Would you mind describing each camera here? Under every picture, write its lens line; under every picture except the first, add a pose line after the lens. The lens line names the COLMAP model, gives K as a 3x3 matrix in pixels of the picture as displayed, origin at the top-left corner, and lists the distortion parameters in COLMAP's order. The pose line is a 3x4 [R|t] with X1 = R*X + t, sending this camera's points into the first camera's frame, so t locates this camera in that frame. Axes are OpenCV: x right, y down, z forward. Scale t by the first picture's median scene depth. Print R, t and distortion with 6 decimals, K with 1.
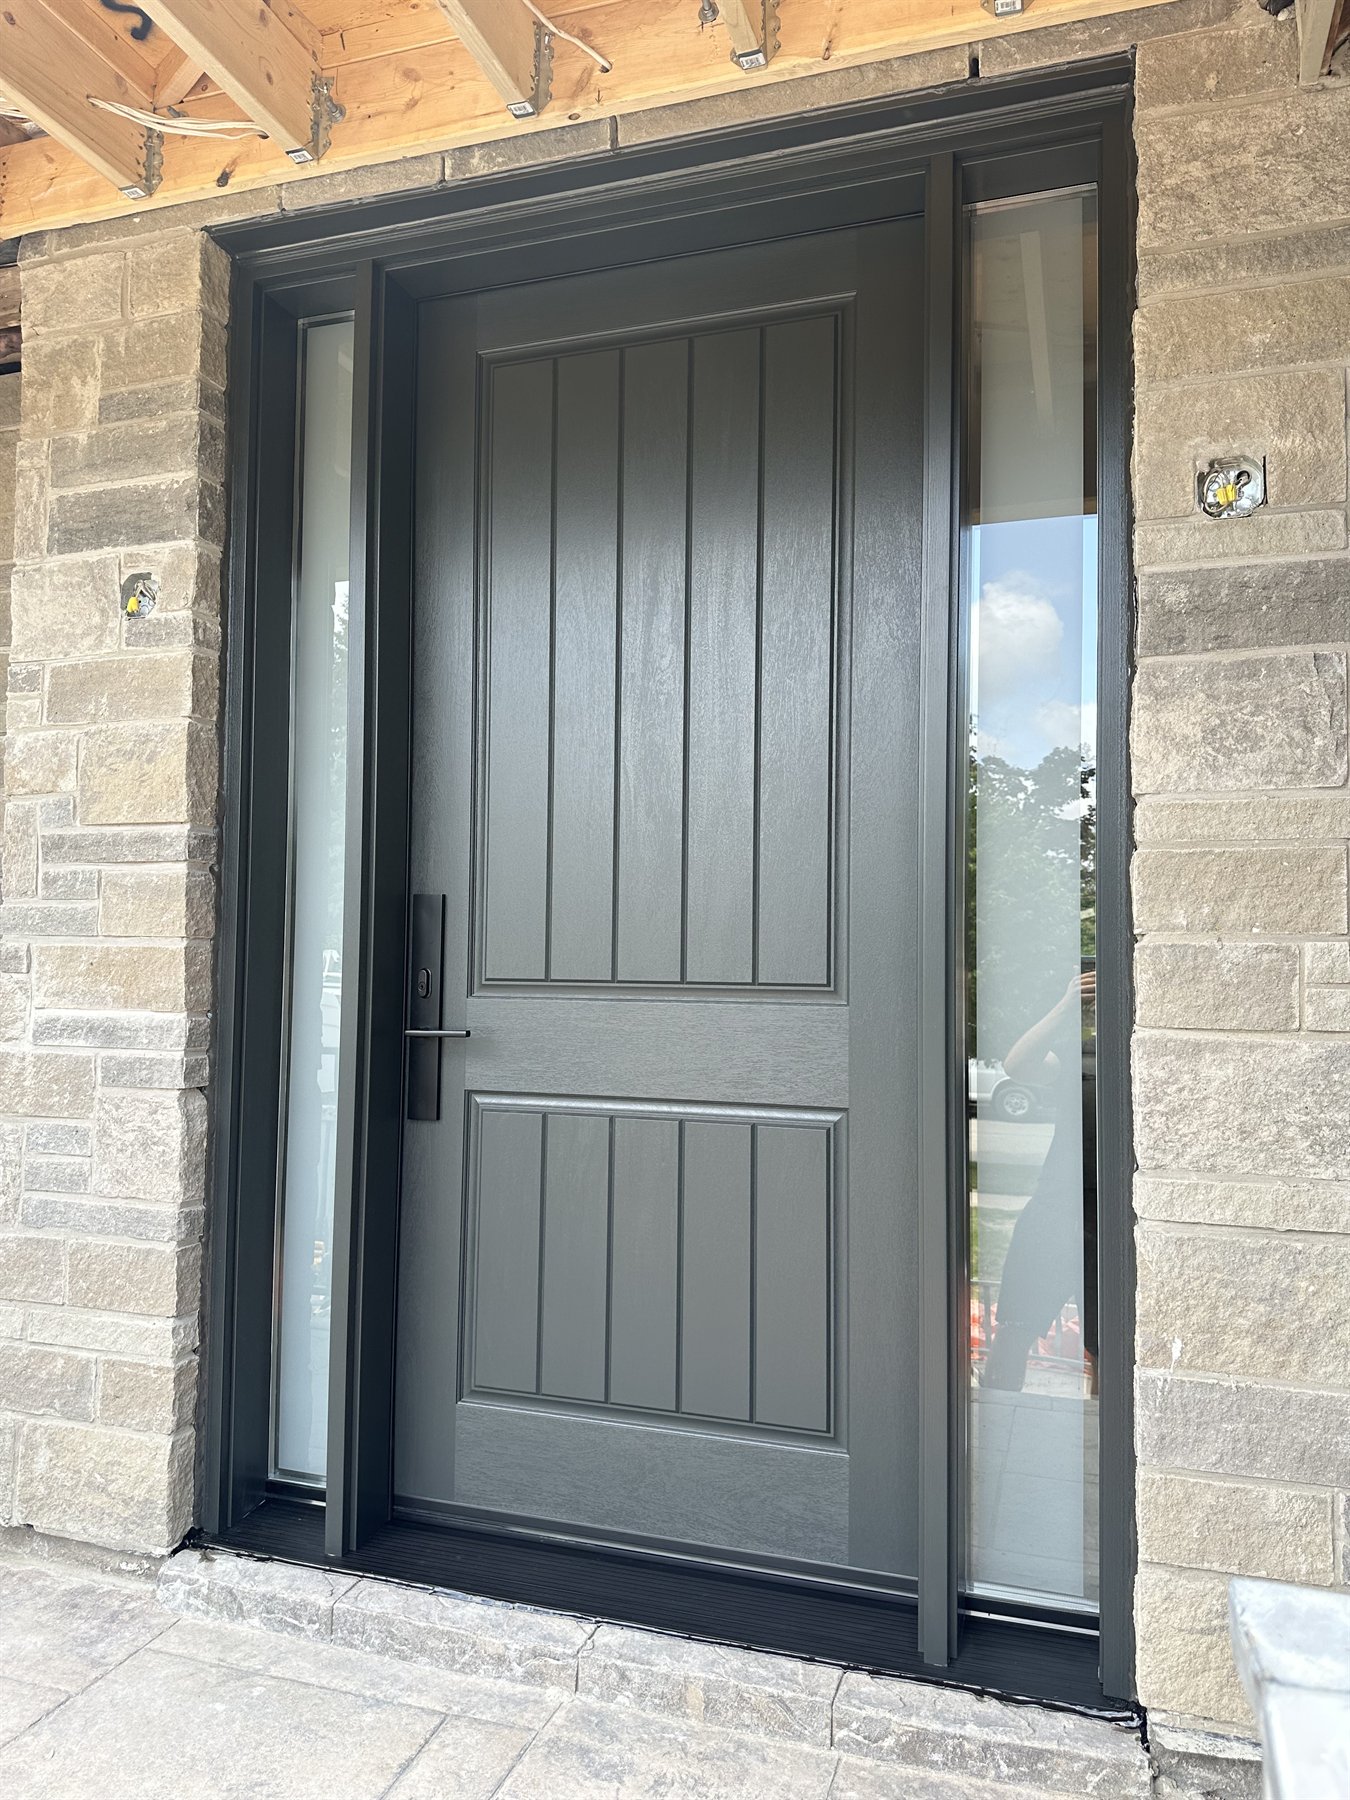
lens RADIAL K [[1285.7, 0, 764.5], [0, 1285.7, 901.3], [0, 0, 1]] dist [0.029474, -0.024119]
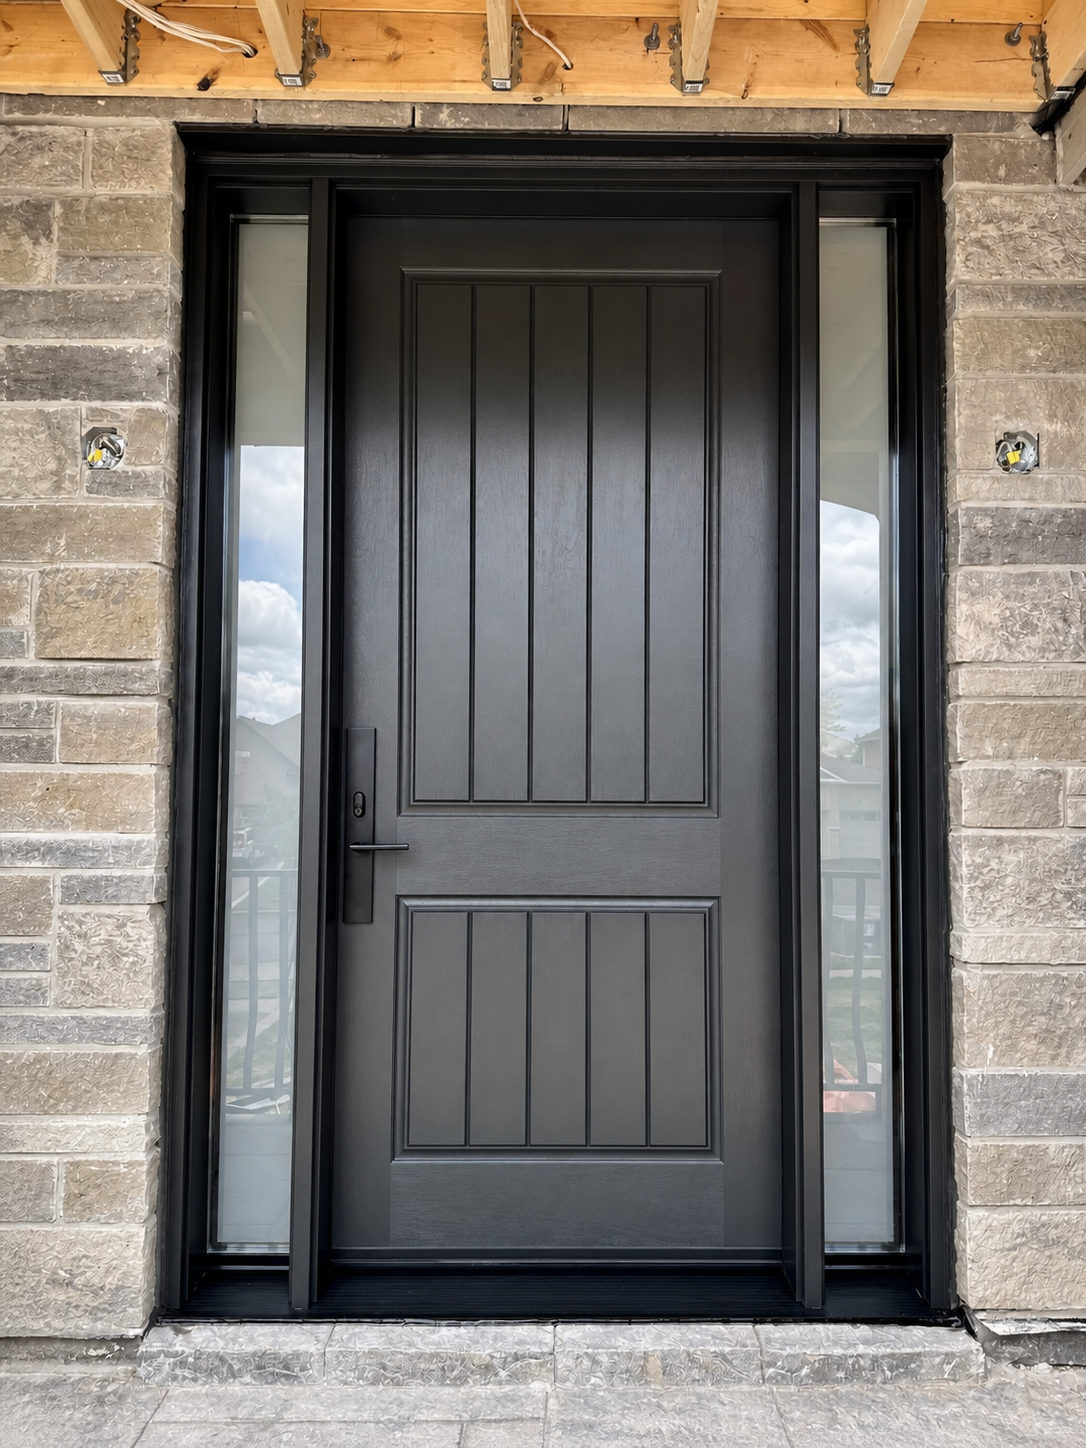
lens RADIAL K [[1034.3, 0, 556.1], [0, 1034.3, 731.5], [0, 0, 1]] dist [0.029474, -0.024119]
pose [[0.944797, 0.011130, 0.327468, -0.435948], [-0.007585, 0.999898, -0.012100, 0.008678], [-0.327569, 0.008948, 0.944785, 0.061012]]
